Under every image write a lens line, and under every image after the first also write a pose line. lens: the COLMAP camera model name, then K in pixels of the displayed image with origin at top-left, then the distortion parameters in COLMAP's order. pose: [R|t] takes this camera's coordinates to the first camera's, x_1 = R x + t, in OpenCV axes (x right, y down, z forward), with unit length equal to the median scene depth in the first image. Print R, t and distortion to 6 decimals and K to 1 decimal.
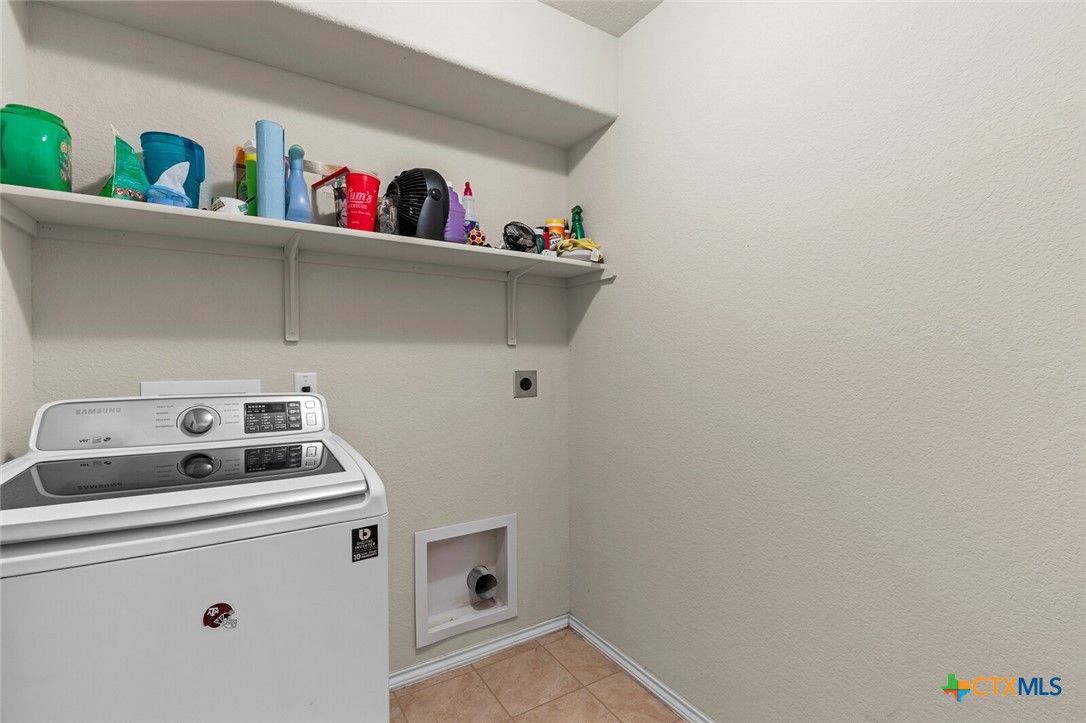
lens RADIAL K [[493.8, 0, 539.1], [0, 493.8, 361.3], [0, 0, 1]] dist [0.009869, -0.002946]
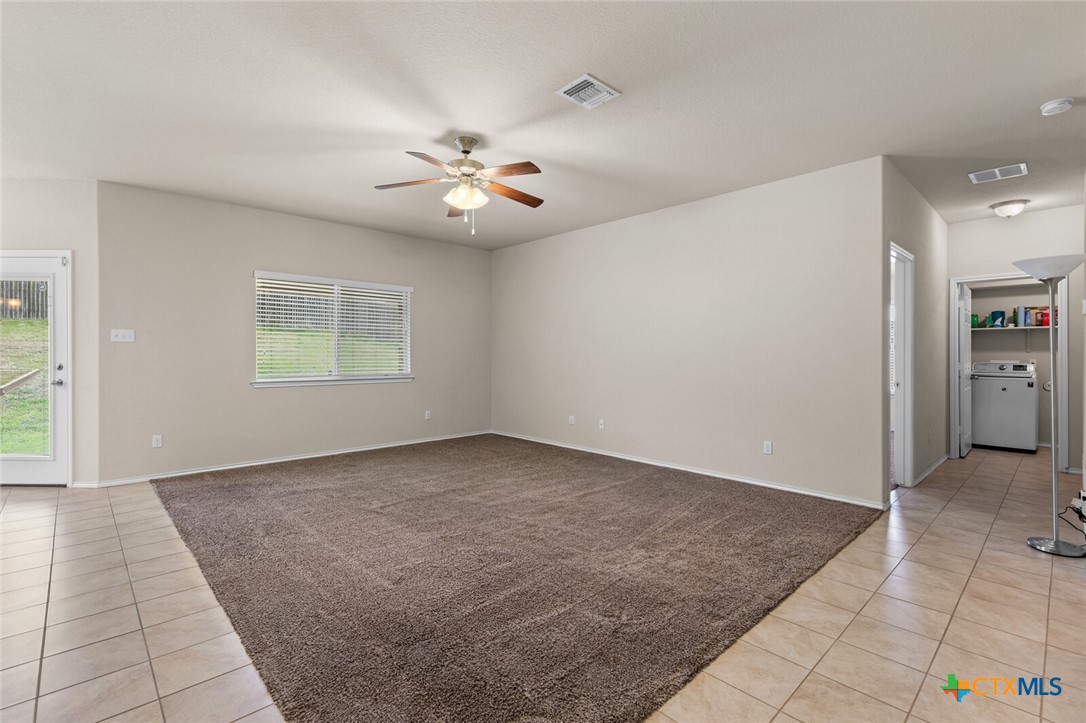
lens RADIAL K [[493.8, 0, 550.8], [0, 493.8, 357.4], [0, 0, 1]] dist [0.009869, -0.002946]
pose [[0.215997, 0.012275, -0.976317, 3.206363], [-0.006328, 0.999918, 0.011171, -0.016667], [0.976373, 0.003765, 0.216057, -4.517600]]
